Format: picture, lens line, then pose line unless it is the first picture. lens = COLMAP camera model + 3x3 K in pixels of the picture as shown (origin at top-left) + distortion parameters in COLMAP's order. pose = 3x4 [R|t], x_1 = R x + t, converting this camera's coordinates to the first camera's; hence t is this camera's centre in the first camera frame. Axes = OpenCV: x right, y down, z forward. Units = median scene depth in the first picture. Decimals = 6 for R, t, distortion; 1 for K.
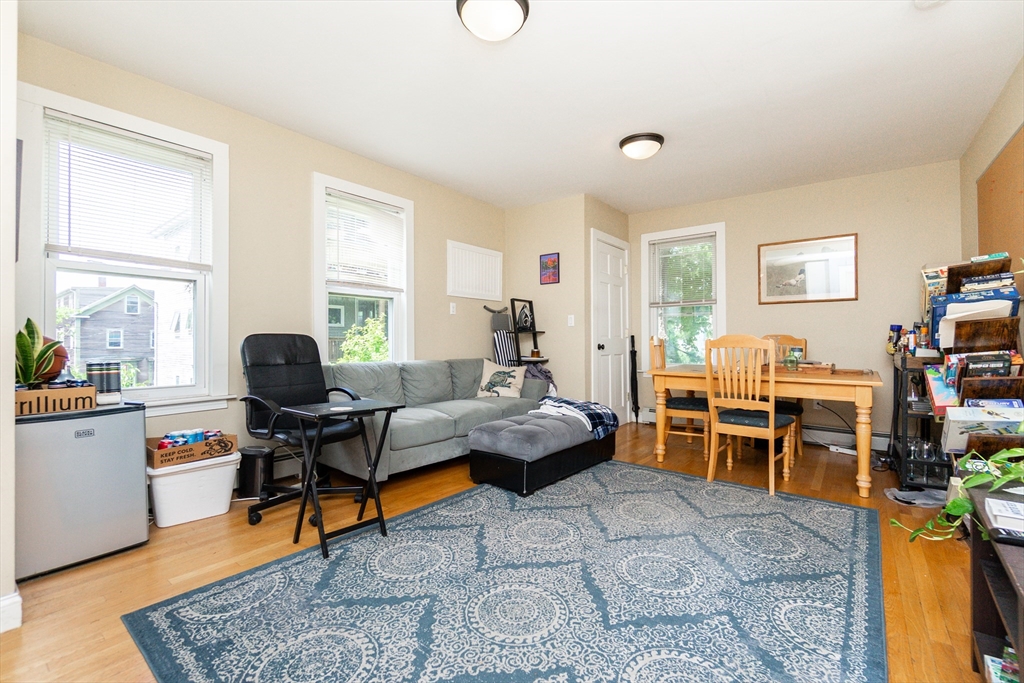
lens RADIAL K [[443.8, 0, 528.6], [0, 443.8, 335.6], [0, 0, 1]] dist [-0.008592, 0.001873]
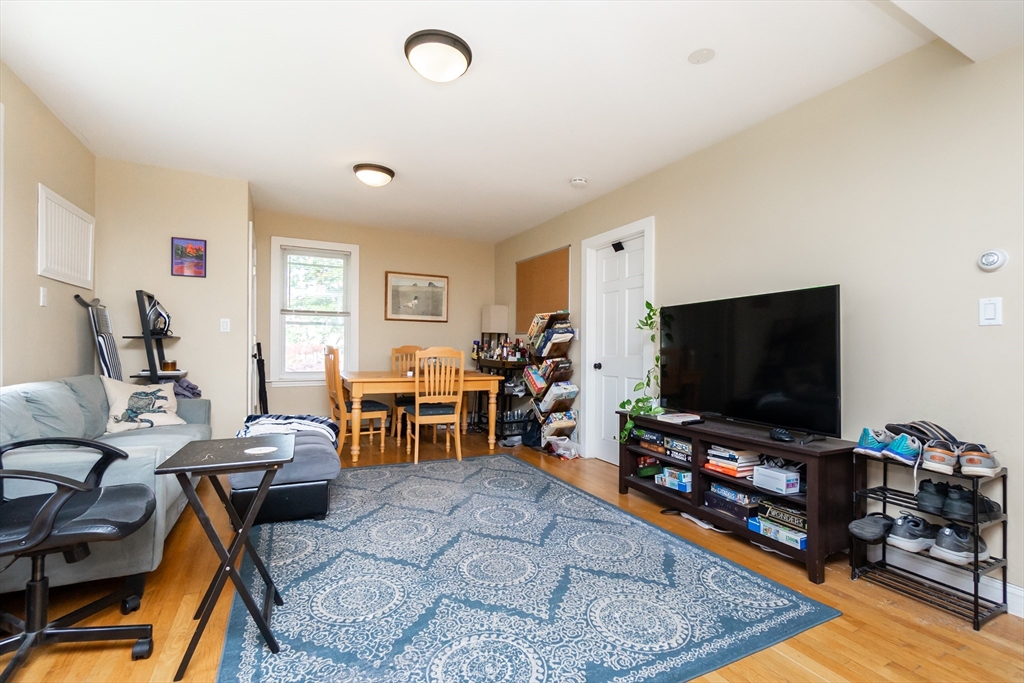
lens RADIAL K [[443.8, 0, 509.8], [0, 443.8, 350.5], [0, 0, 1]] dist [-0.008592, 0.001873]
pose [[0.447961, 0.000674, 0.894053, -0.729464], [-0.021600, 0.999716, 0.010069, -0.010947], [-0.893792, -0.023822, 0.447849, 0.259532]]
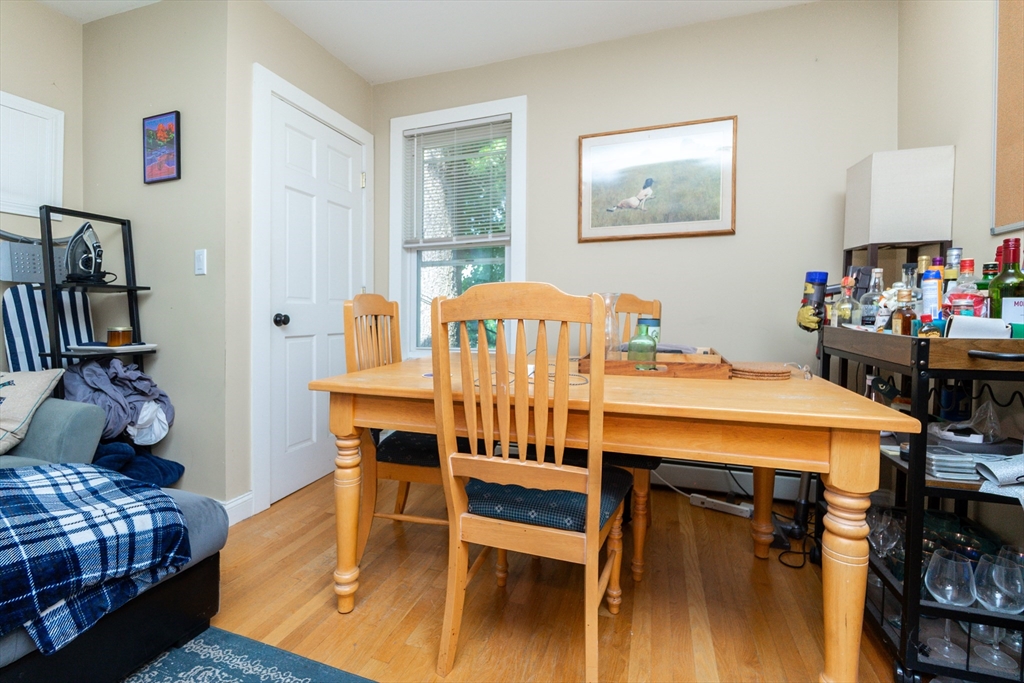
lens RADIAL K [[443.8, 0, 502.4], [0, 443.8, 324.8], [0, 0, 1]] dist [-0.008592, 0.001873]
pose [[0.955468, -0.012408, 0.294833, 0.452853], [0.001853, 0.999348, 0.036052, 0.026018], [-0.295088, -0.033900, 0.954869, 0.850763]]
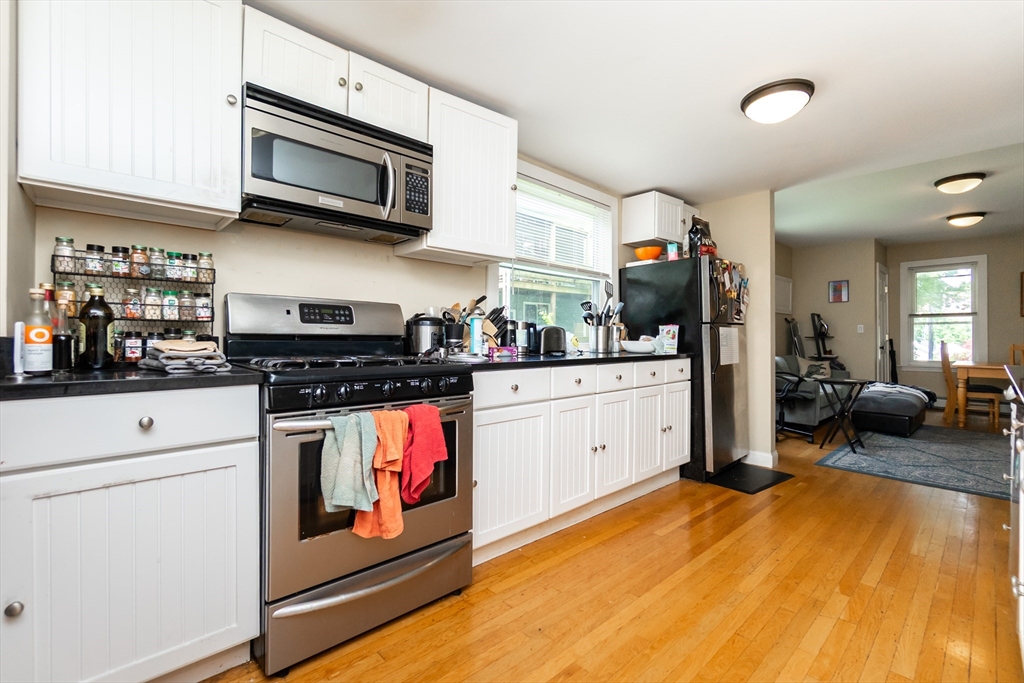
lens RADIAL K [[443.8, 0, 530.3], [0, 443.8, 338.5], [0, 0, 1]] dist [-0.008592, 0.001873]
pose [[0.985744, 0.004380, -0.168194, -1.229403], [-0.002184, 0.999910, 0.013239, -0.034575], [0.168237, -0.012683, 0.985665, -0.959181]]
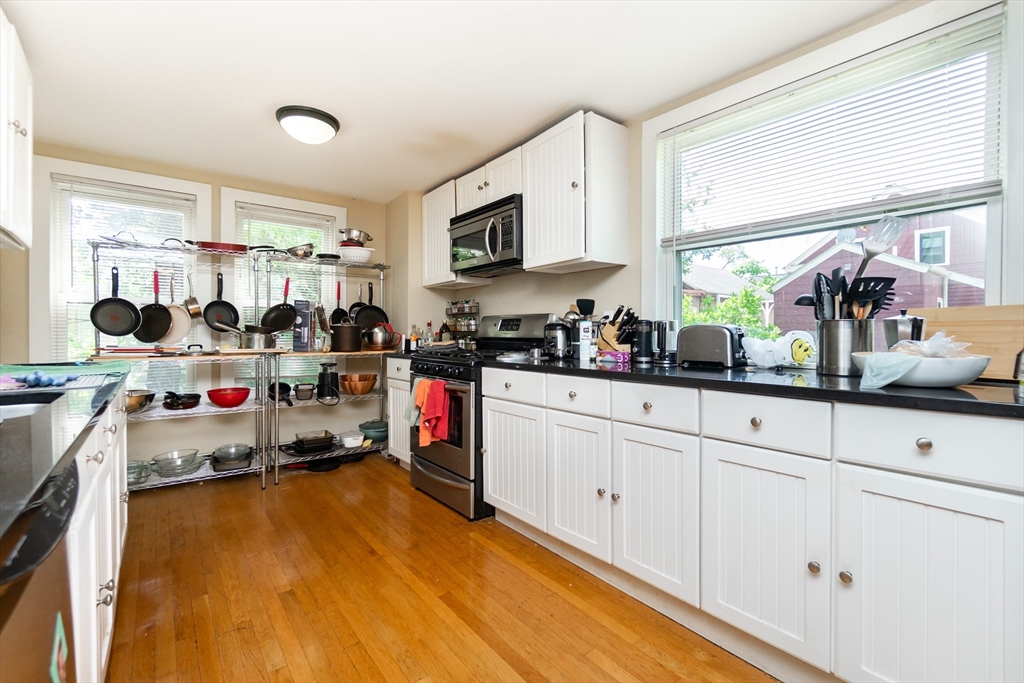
lens RADIAL K [[443.8, 0, 491.2], [0, 443.8, 339.2], [0, 0, 1]] dist [-0.008592, 0.001873]
pose [[-0.284151, 0.010546, -0.958722, -0.533155], [0.010119, 0.999917, 0.008000, -0.036831], [0.958726, -0.007428, -0.284234, 0.022428]]
